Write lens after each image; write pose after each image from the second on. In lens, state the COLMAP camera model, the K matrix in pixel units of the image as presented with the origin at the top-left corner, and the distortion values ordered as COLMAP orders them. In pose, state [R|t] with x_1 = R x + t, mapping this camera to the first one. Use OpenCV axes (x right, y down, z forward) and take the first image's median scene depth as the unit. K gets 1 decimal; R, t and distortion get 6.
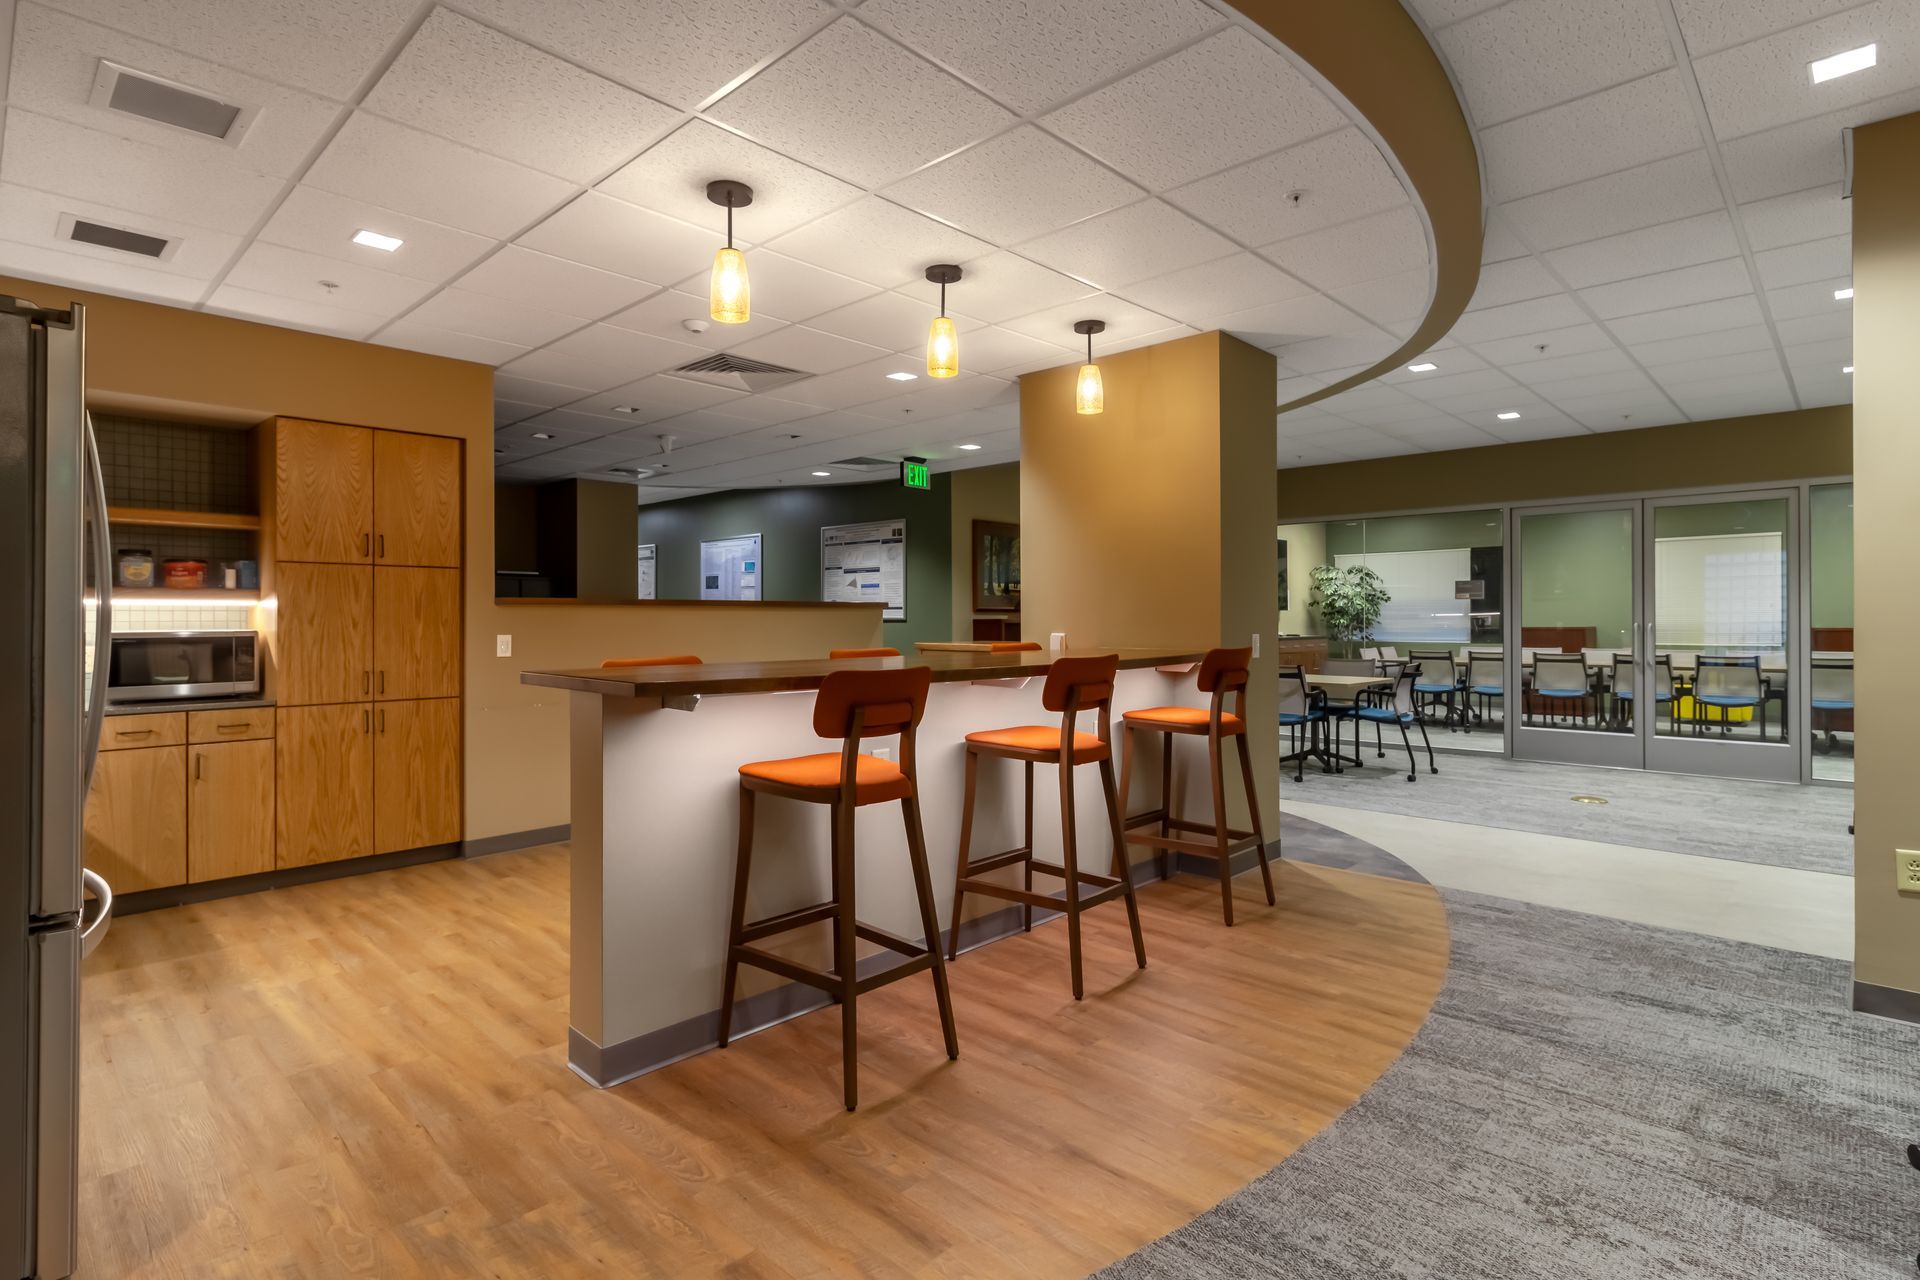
lens RADIAL K [[952.1, 0, 980.4], [0, 952.1, 617.6], [0, 0, 1]] dist [0.001036, -0.000607]
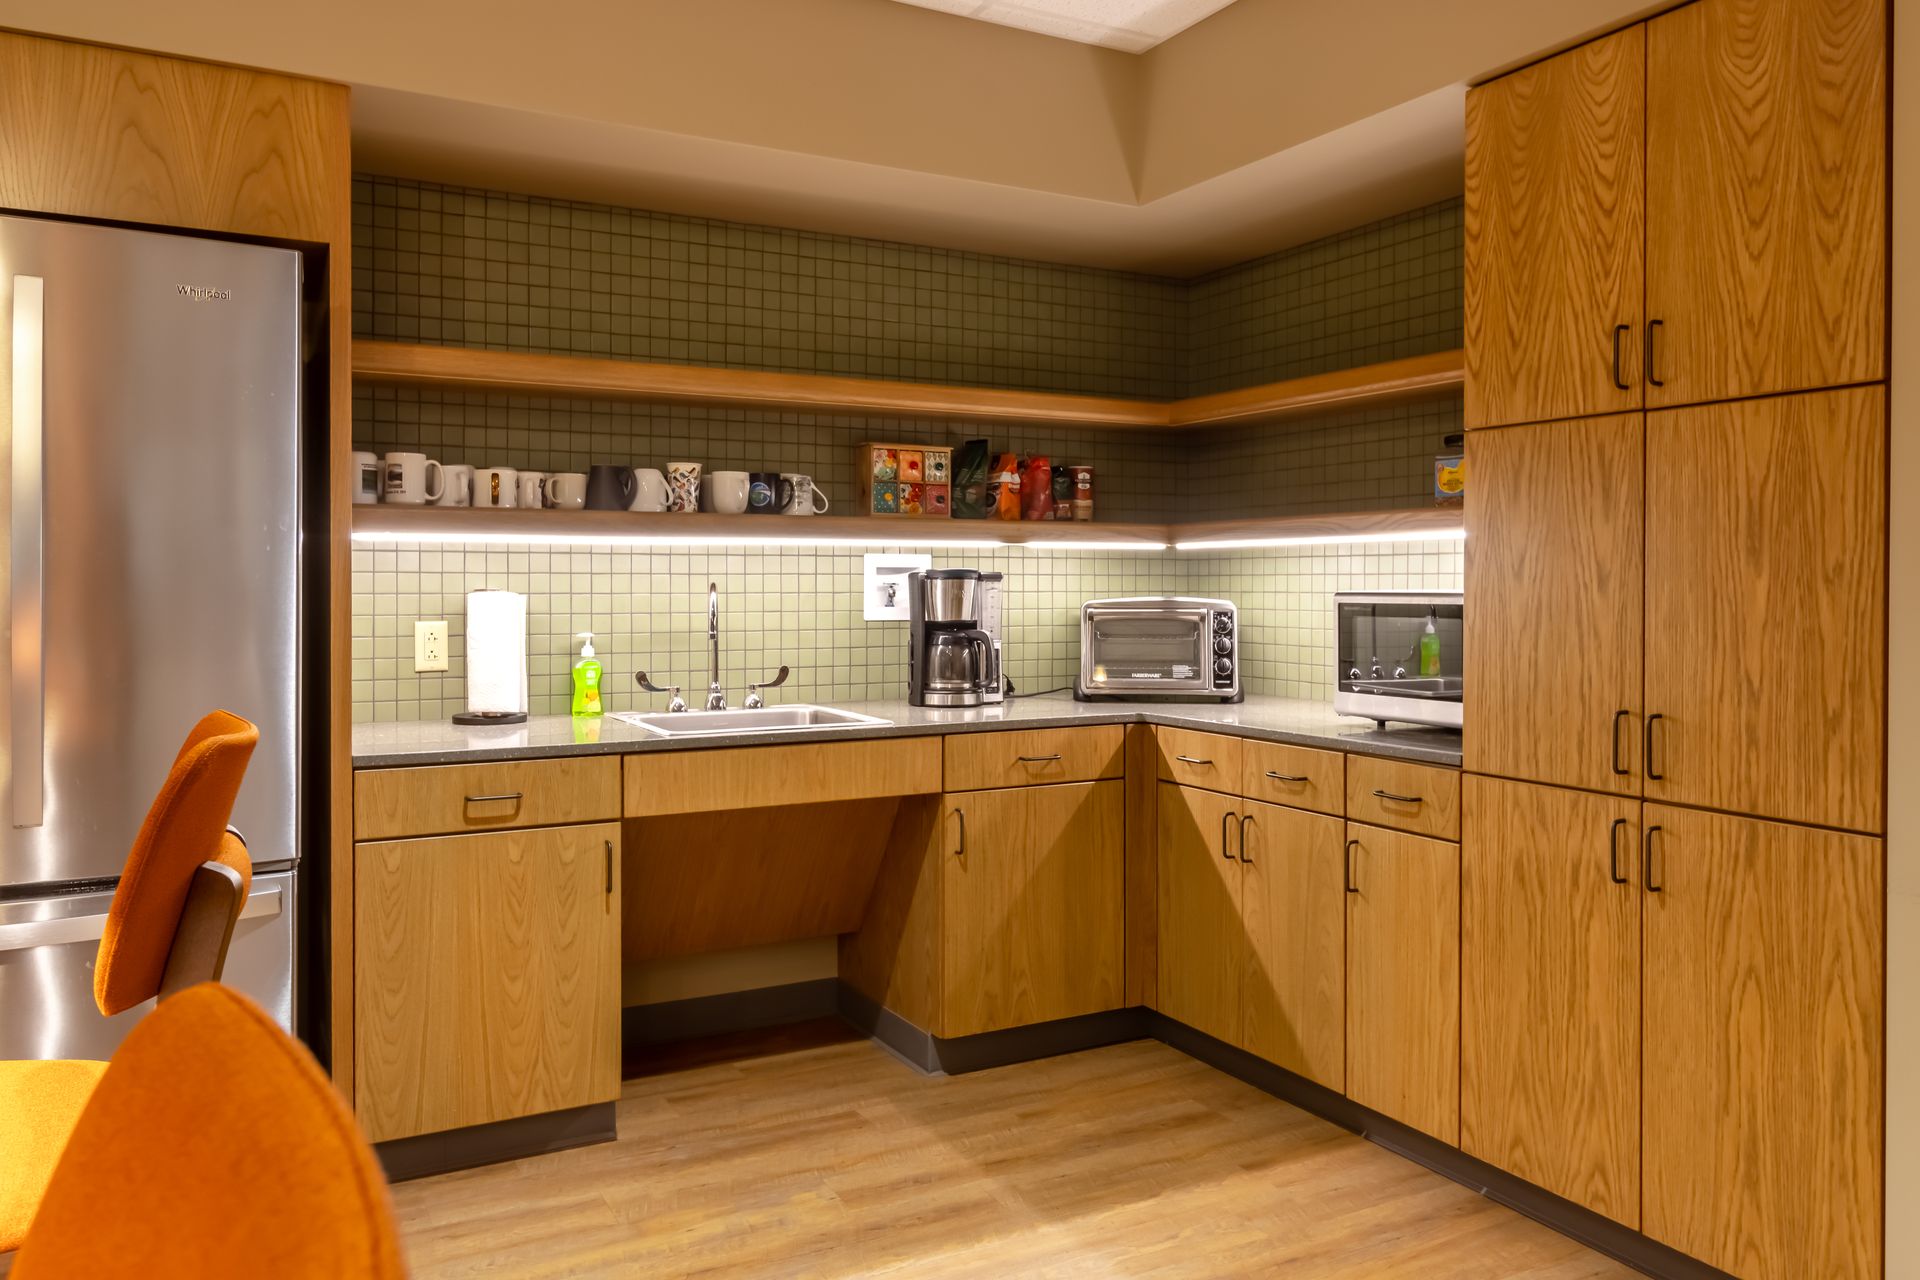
lens RADIAL K [[1393.0, 0, 951.5], [0, 1393.0, 596.8], [0, 0, 1]] dist [0.008051, 0.001941]
pose [[-0.317556, 0.011665, -0.948168, -0.069983], [-0.001688, 0.999916, 0.012867, 0.007331], [0.948238, 0.005687, -0.317510, 0.960083]]
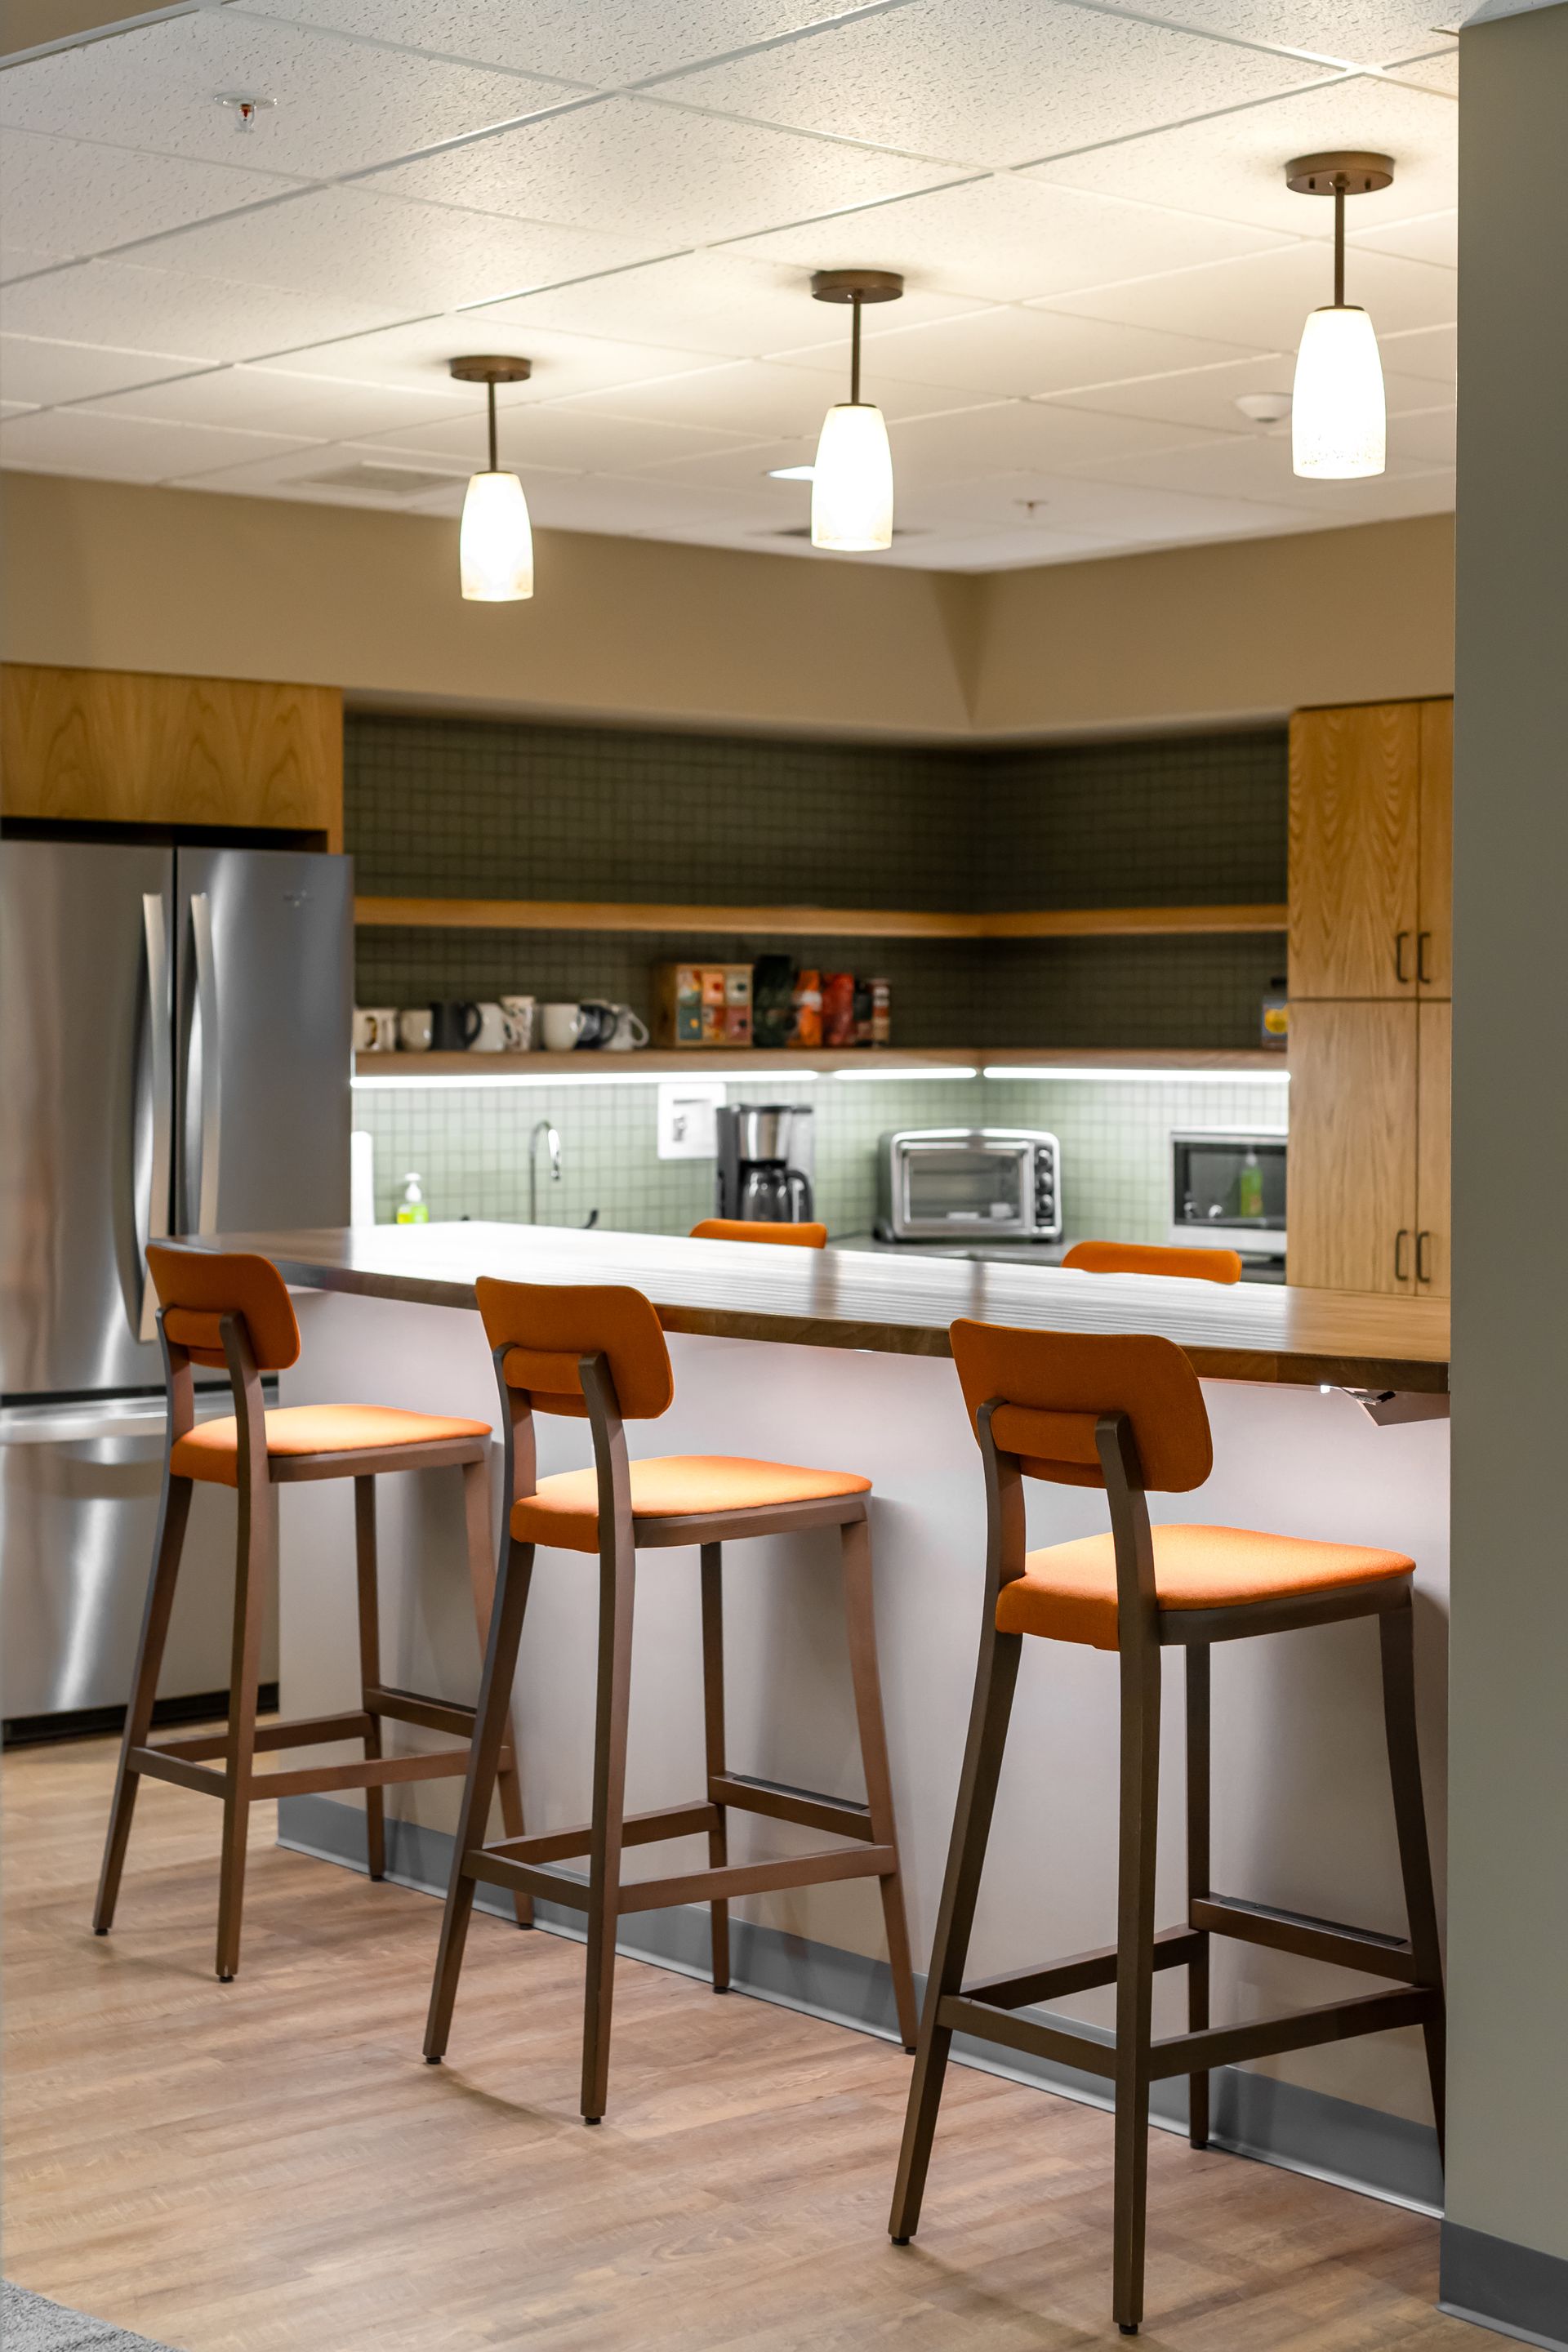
lens RADIAL K [[3633.8, 0, 788.9], [0, 3633.8, 1182.2], [0, 0, 1]] dist [-0.003149, 0.000000]
pose [[-0.109578, 0.046729, -0.992879, 1.179434], [-0.003887, 0.998867, 0.047440, -0.051696], [0.993971, 0.009058, -0.109272, 0.928328]]
